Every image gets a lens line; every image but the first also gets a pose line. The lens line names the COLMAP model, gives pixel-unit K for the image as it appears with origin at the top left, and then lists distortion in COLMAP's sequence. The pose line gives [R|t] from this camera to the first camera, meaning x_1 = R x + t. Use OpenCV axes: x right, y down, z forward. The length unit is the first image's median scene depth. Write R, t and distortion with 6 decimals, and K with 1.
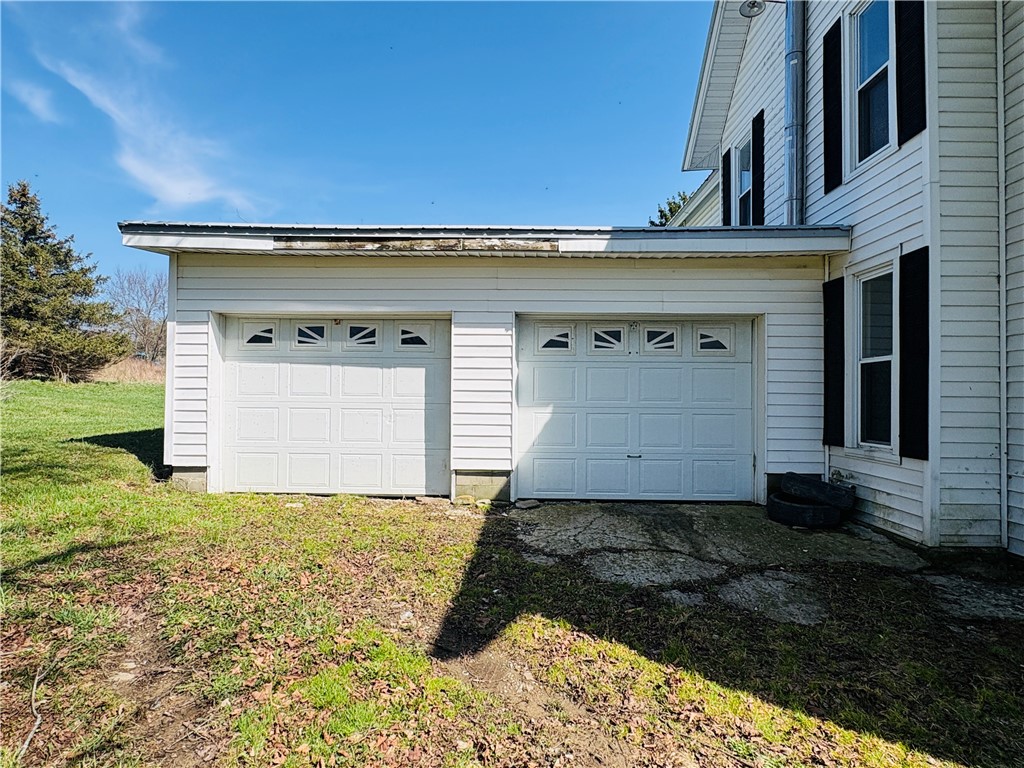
lens RADIAL K [[573.5, 0, 510.8], [0, 573.5, 384.8], [0, 0, 1]] dist [-0.000834, 0.000392]
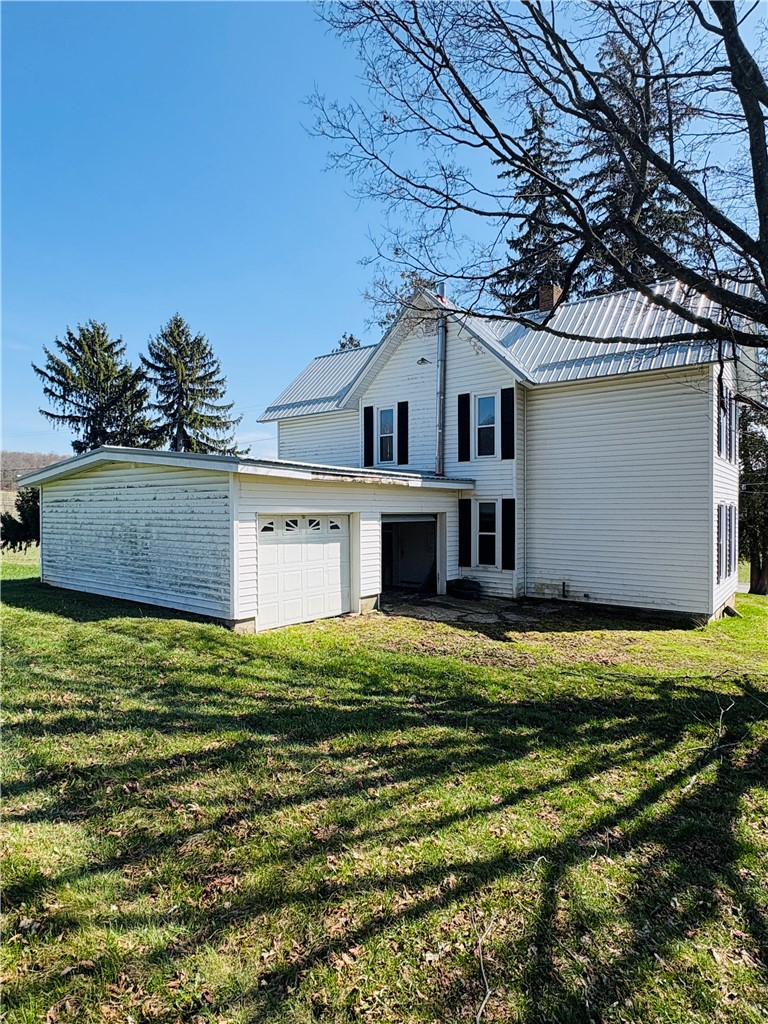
lens RADIAL K [[573.5, 0, 382.5], [0, 573.5, 512.4], [0, 0, 1]] dist [-0.000834, 0.000392]
pose [[0.584271, -0.010869, 0.811486, -1.577555], [-0.013193, 0.999651, 0.022888, -0.171677], [-0.811452, -0.024079, 0.583923, -0.144719]]
